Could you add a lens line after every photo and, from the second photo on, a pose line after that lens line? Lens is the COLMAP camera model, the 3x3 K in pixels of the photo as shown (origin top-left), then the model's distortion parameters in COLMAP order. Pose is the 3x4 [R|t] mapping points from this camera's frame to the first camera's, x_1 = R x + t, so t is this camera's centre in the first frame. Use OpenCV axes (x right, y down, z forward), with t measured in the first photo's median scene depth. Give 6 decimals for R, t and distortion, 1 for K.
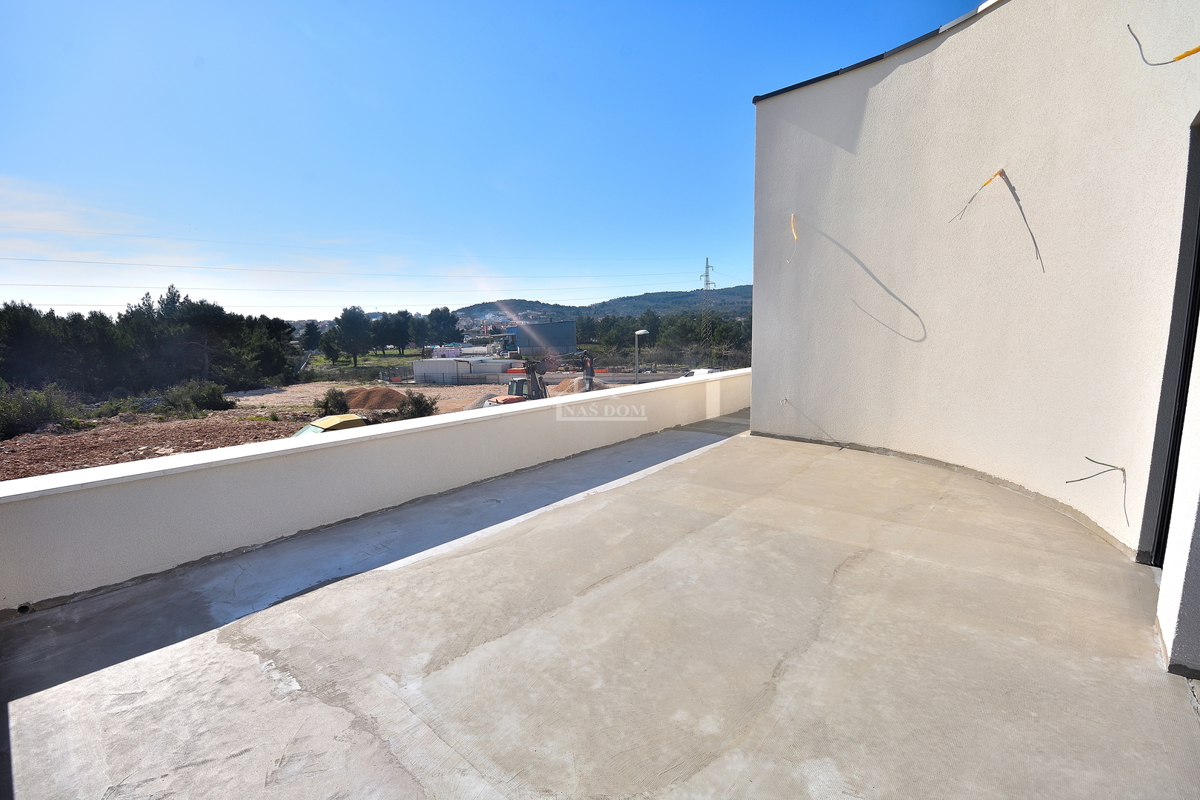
lens RADIAL K [[522.4, 0, 603.2], [0, 522.4, 409.5], [0, 0, 1]] dist [0.001299, 0.000129]
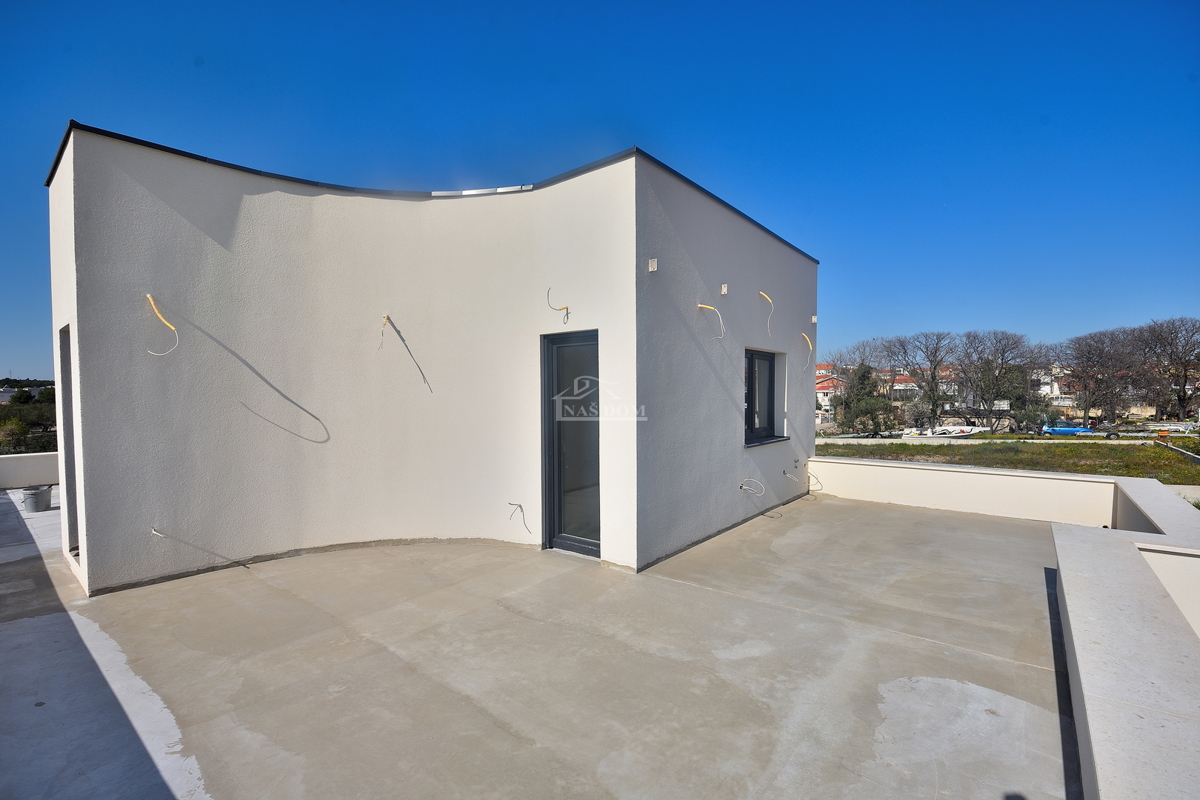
lens RADIAL K [[527.5, 0, 599.7], [0, 527.5, 407.8], [0, 0, 1]] dist [-0.004626, -0.000904]
pose [[-0.033385, -0.005332, 0.999428, -0.591684], [0.159894, 0.987077, 0.010607, -0.134582], [-0.986570, 0.160157, -0.032101, 0.494088]]
